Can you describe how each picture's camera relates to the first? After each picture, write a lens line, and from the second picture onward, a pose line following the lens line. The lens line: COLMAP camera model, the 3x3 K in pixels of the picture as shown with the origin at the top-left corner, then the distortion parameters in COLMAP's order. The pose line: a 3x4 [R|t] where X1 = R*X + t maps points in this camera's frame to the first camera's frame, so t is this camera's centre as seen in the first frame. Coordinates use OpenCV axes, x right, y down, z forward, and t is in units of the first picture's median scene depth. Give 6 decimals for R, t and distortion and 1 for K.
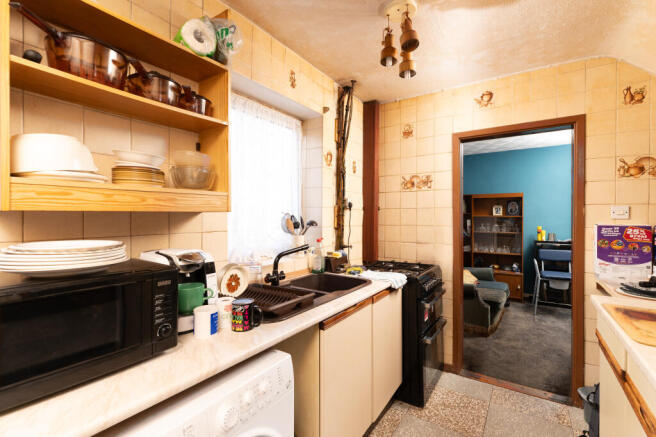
lens RADIAL K [[296.9, 0, 326.1], [0, 296.9, 217.3], [0, 0, 1]] dist [0.002052, 0.000556]
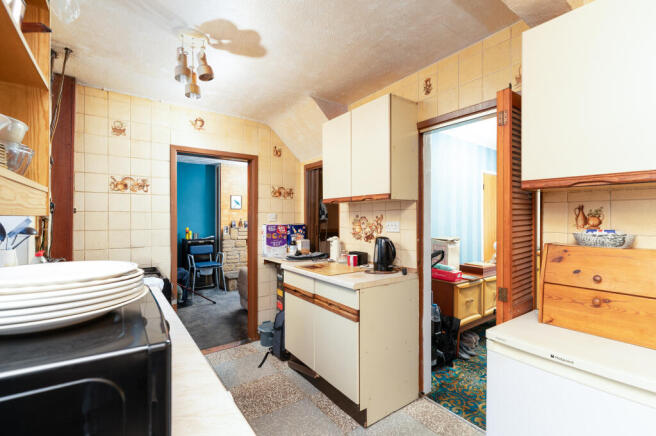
lens RADIAL K [[296.9, 0, 324.7], [0, 296.9, 219.4], [0, 0, 1]] dist [0.002052, 0.000556]
pose [[0.349964, -0.003739, 0.936756, -0.401824], [0.005934, 0.999981, 0.001775, -0.003936], [-0.936744, 0.004937, 0.349979, 0.084489]]
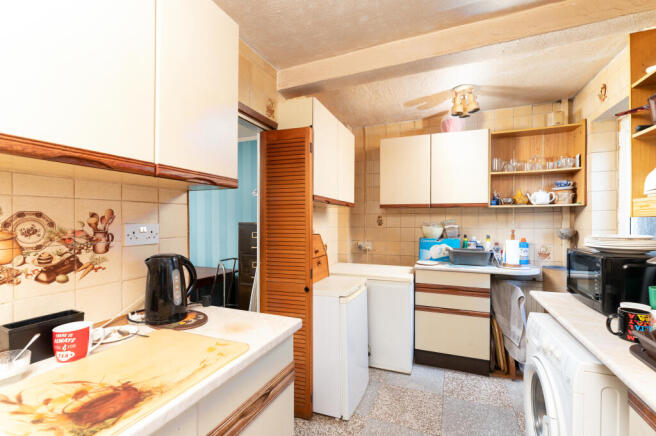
lens RADIAL K [[296.9, 0, 328.5], [0, 296.9, 222.8], [0, 0, 1]] dist [0.002052, 0.000556]
pose [[-0.976514, 0.002553, -0.215437, 0.698734], [0.000769, 0.999965, 0.008361, -0.000281], [0.215451, 0.007999, -0.976482, 1.048855]]
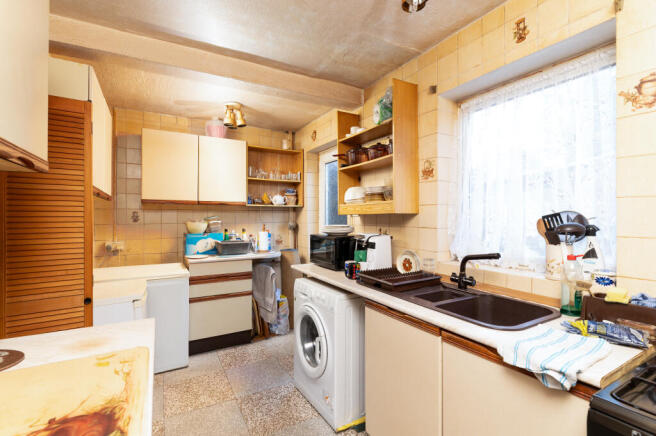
lens RADIAL K [[296.9, 0, 328.2], [0, 296.9, 215.8], [0, 0, 1]] dist [0.002052, 0.000556]
pose [[-0.432152, -0.004299, -0.901790, 0.878684], [-0.001797, 0.999991, -0.003905, 0.001069], [0.901799, -0.000067, -0.432156, 1.023860]]
